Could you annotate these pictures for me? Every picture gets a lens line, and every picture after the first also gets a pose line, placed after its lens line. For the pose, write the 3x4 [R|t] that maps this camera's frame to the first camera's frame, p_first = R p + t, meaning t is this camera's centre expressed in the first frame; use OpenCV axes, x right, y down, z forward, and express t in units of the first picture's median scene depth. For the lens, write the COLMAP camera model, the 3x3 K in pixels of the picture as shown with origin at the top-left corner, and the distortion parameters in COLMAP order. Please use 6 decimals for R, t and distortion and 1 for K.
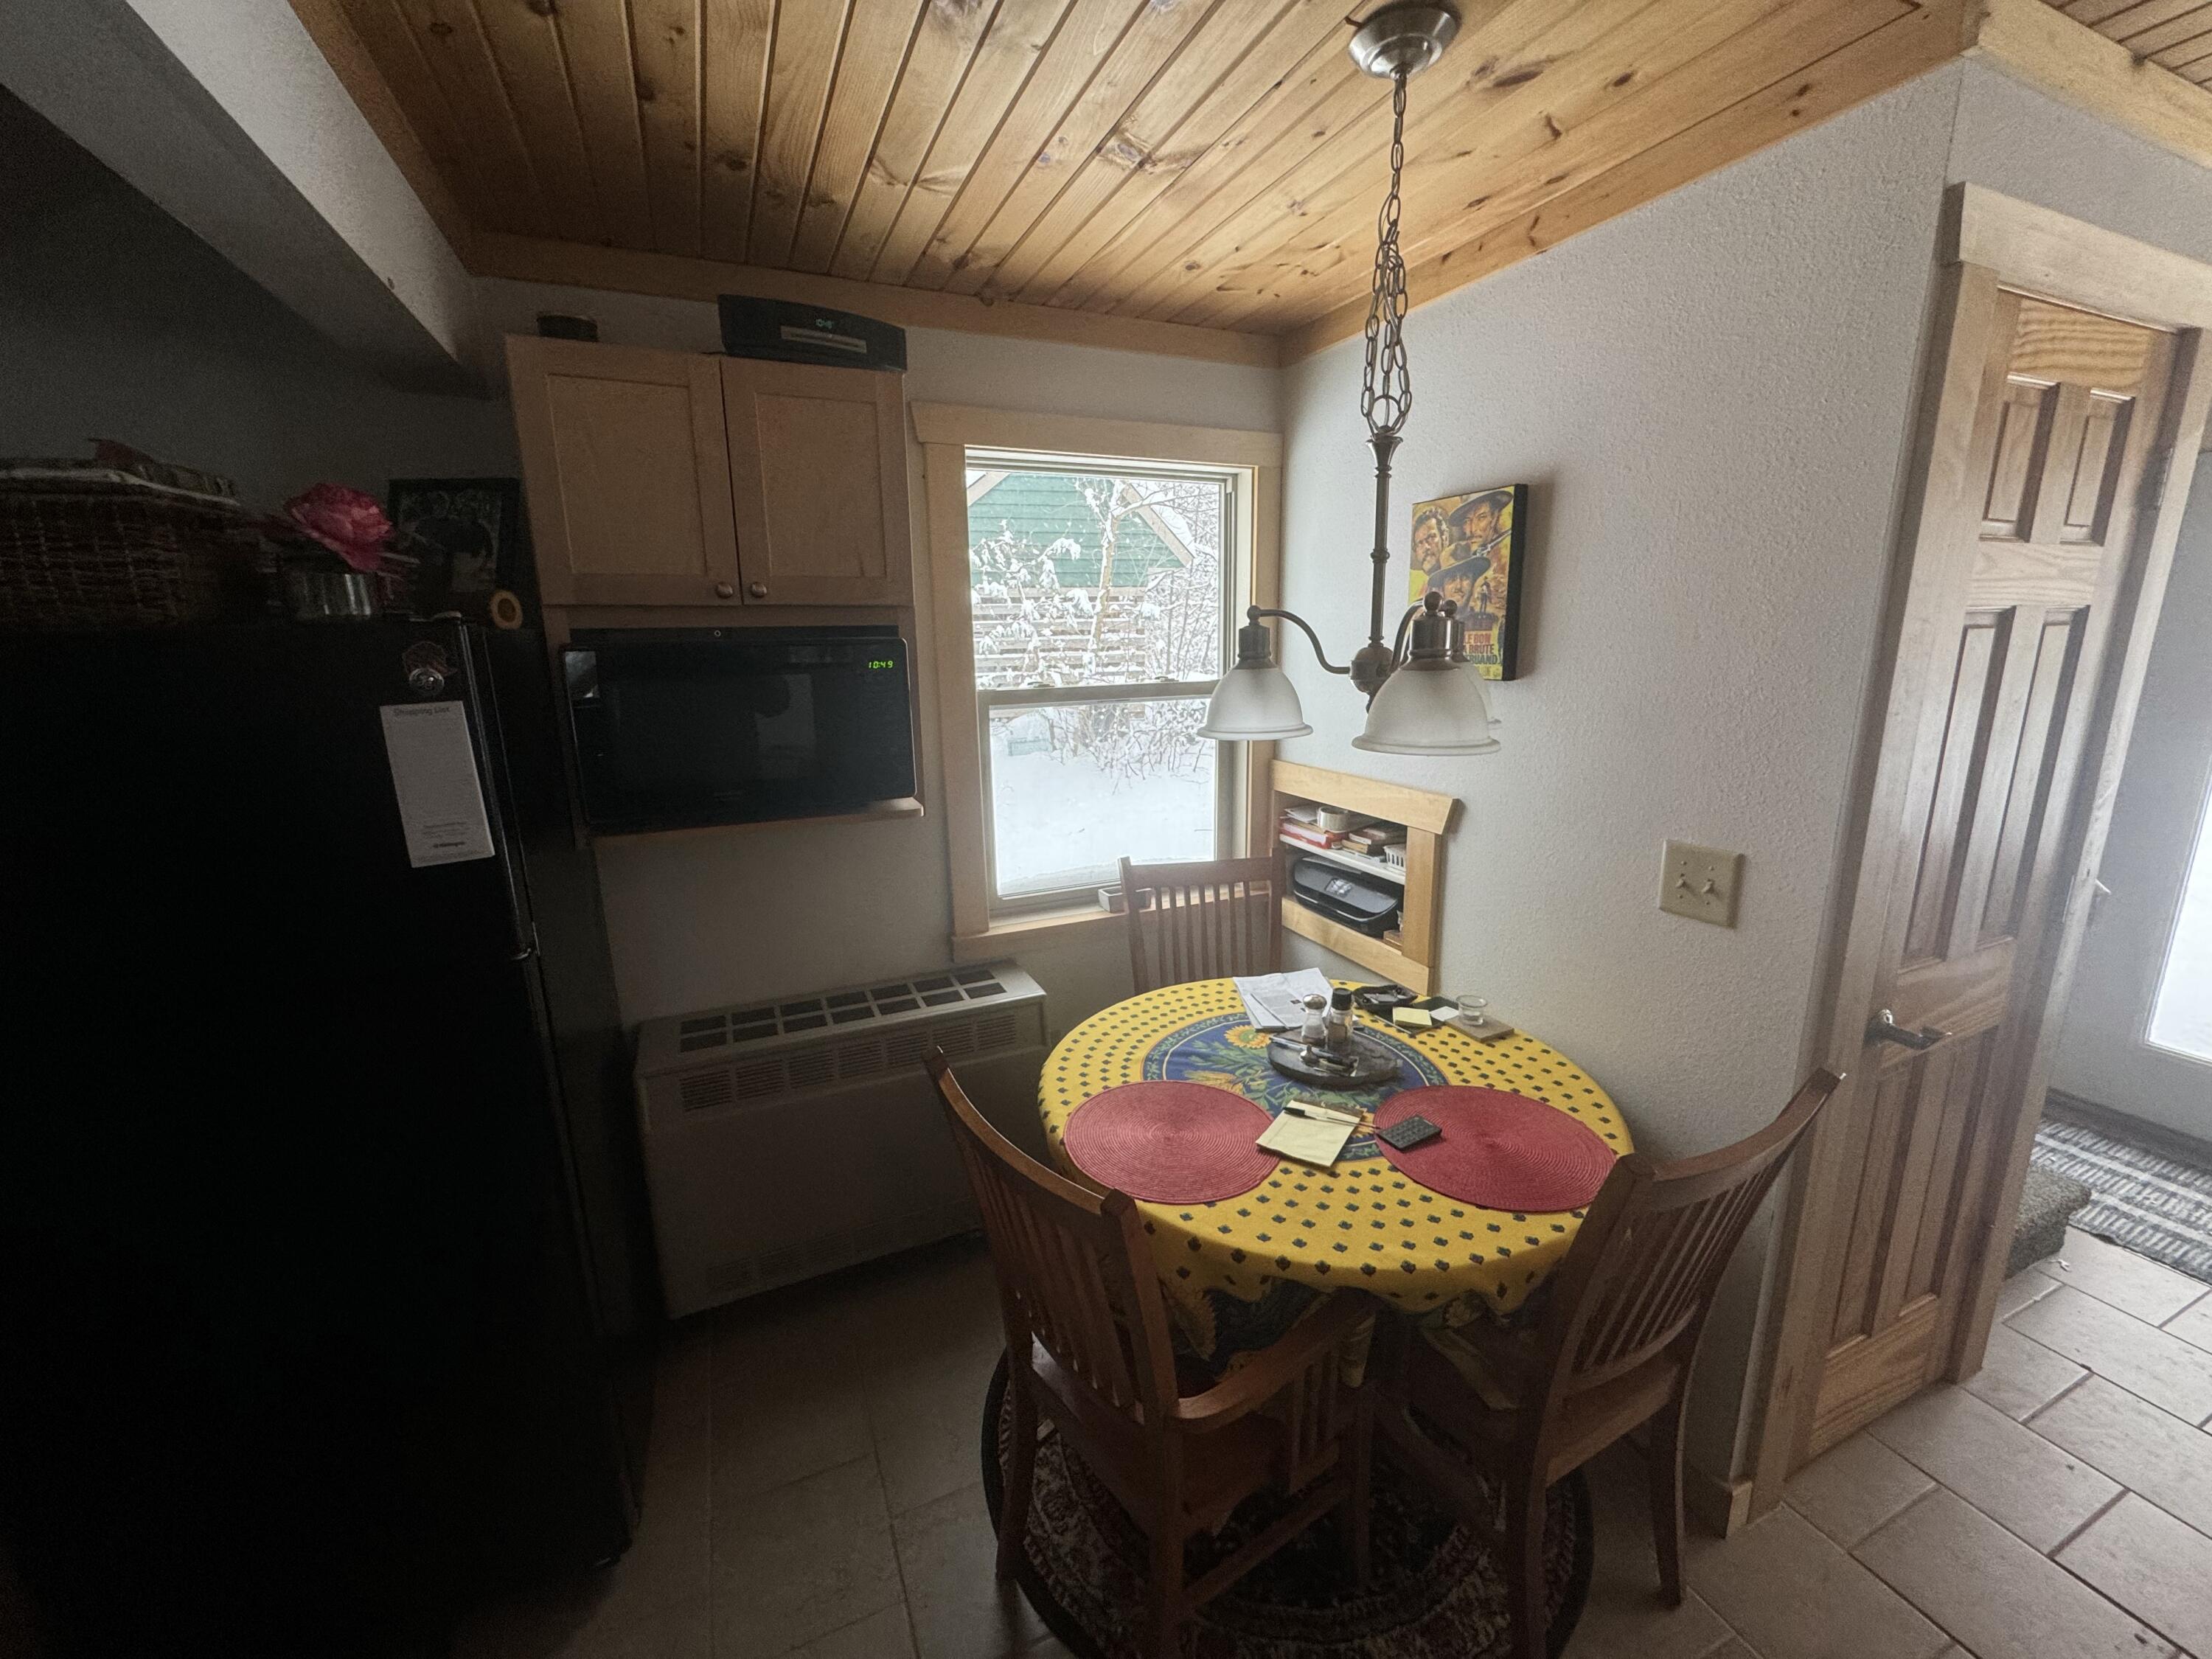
lens RADIAL K [[876.9, 0, 1103.4], [0, 876.9, 828.6], [0, 0, 1]] dist [-0.003235, -0.000290]
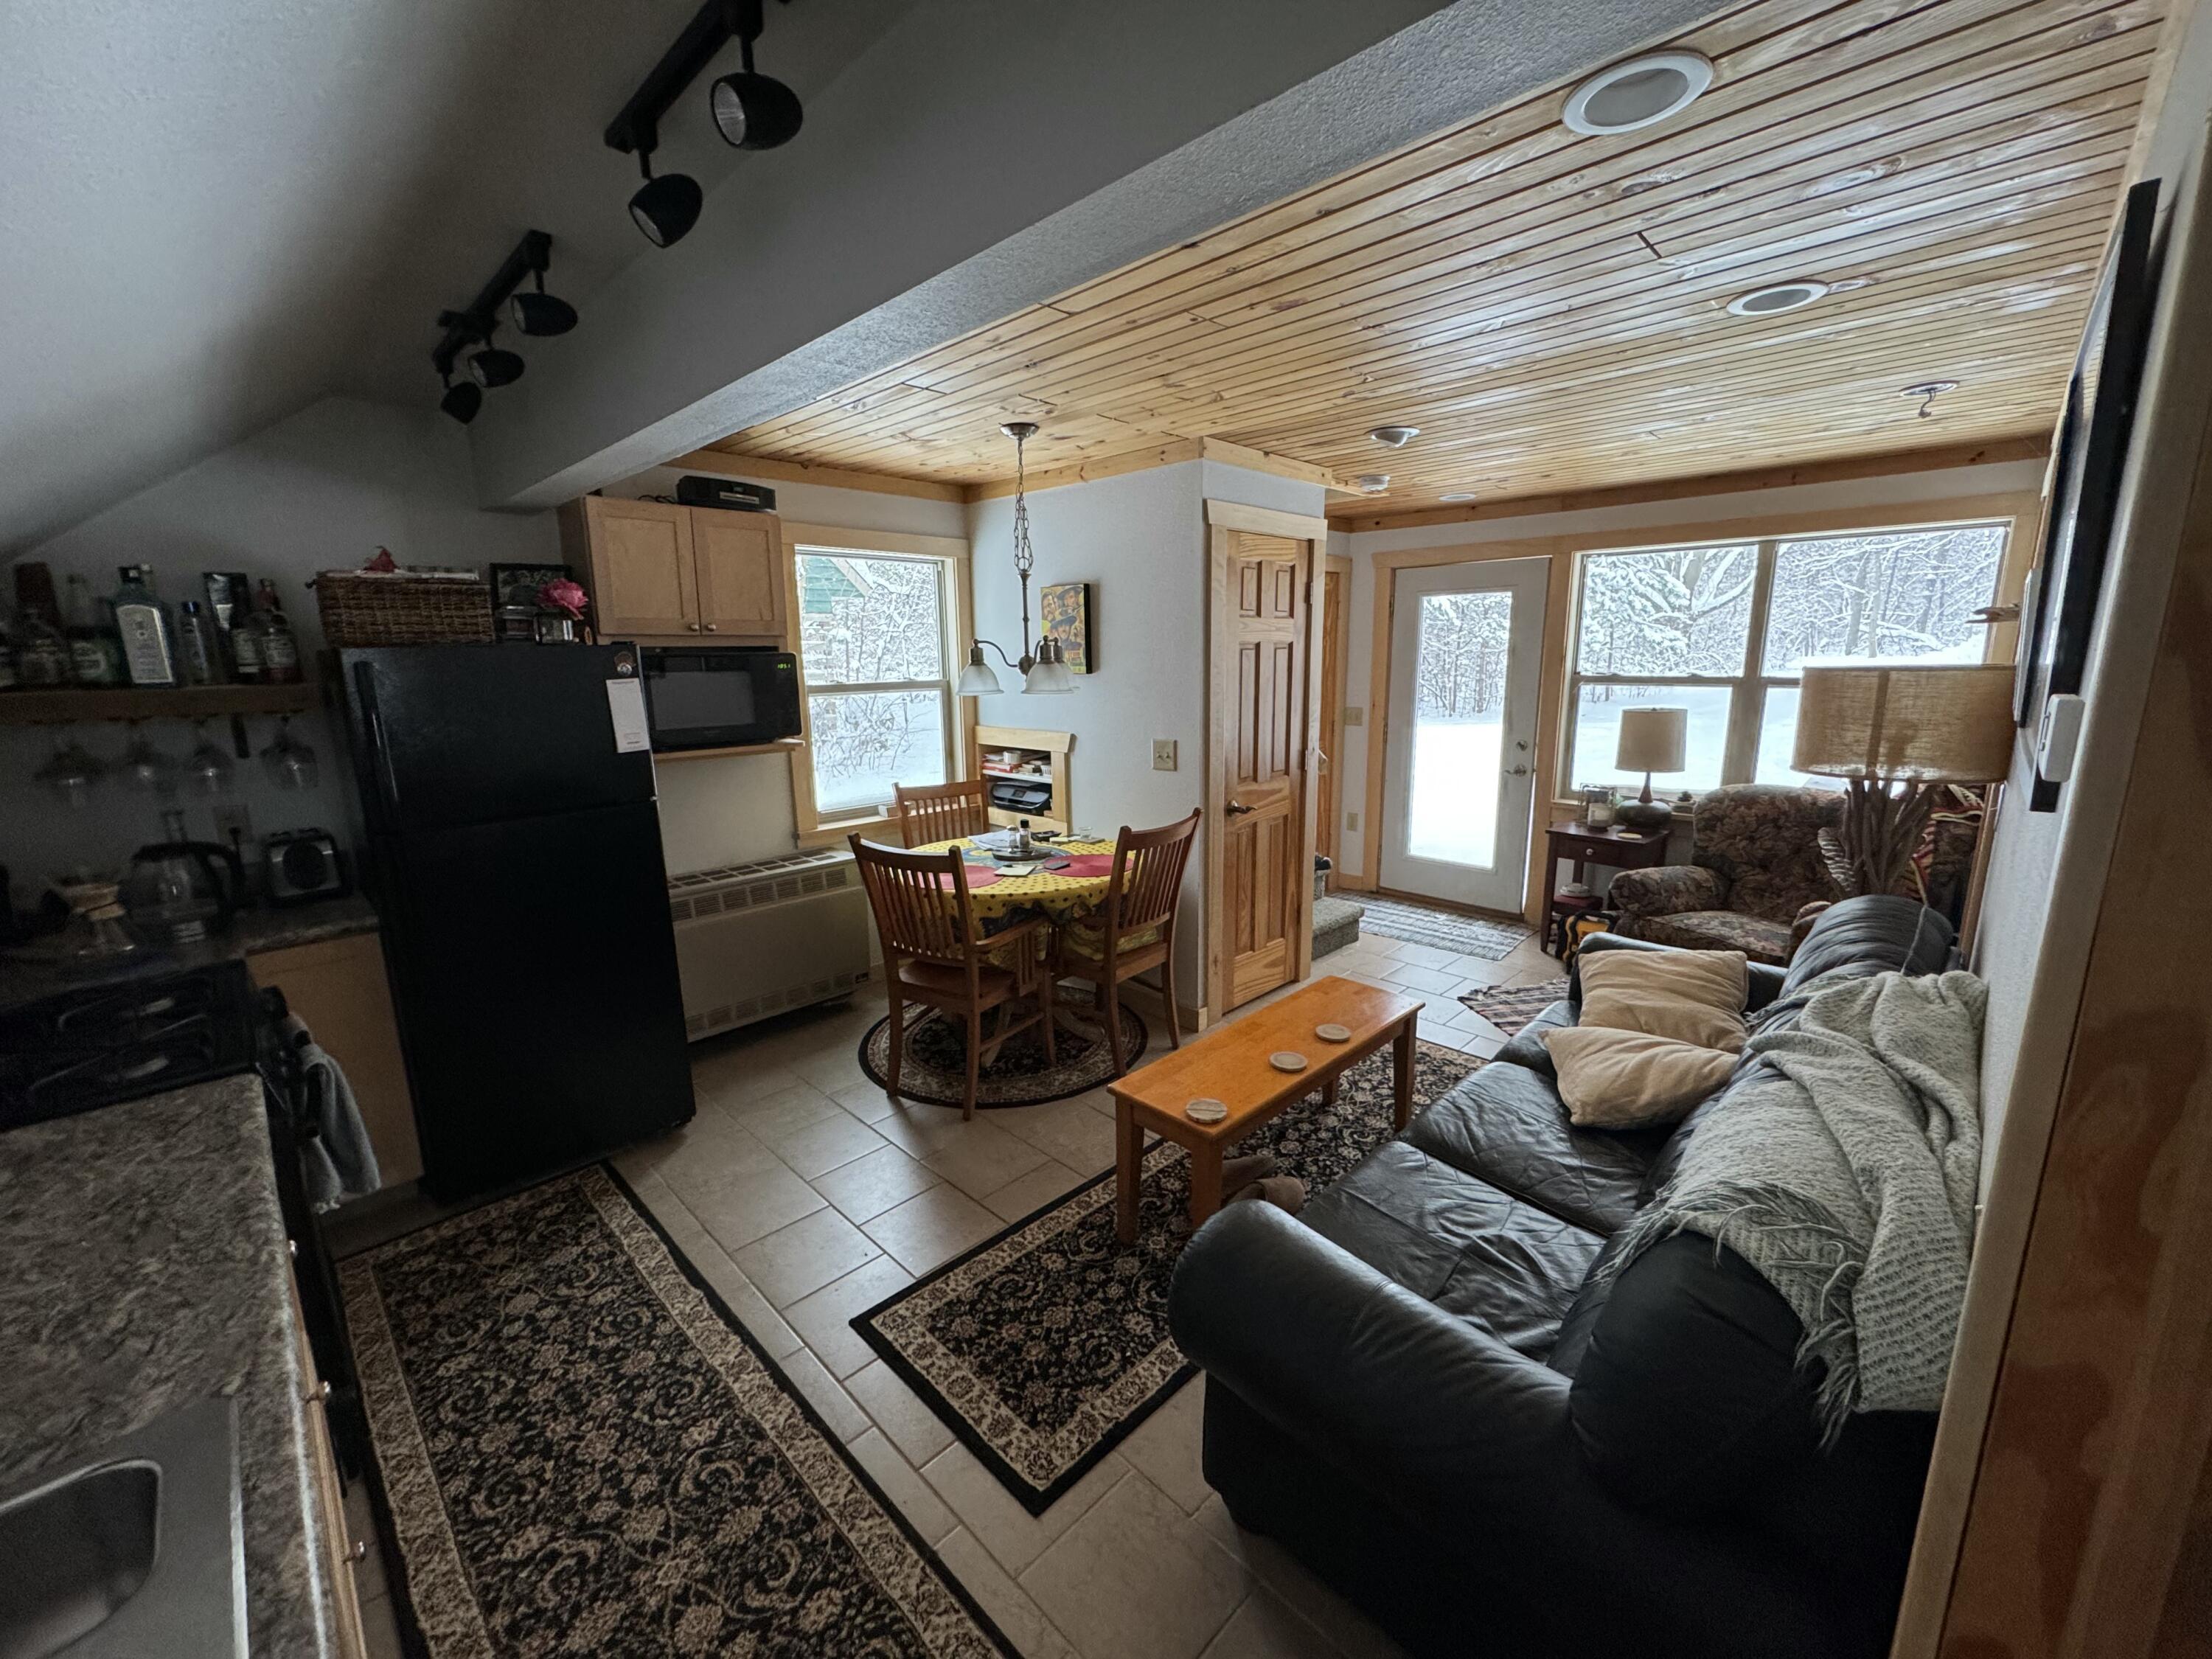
lens RADIAL K [[876.9, 0, 1100.5], [0, 876.9, 825.9], [0, 0, 1]] dist [-0.003235, -0.000290]
pose [[0.931432, -0.066757, 0.357739, -0.305586], [0.076765, 0.996953, -0.013833, 0.237131], [-0.355726, 0.040346, 0.933719, -1.009006]]
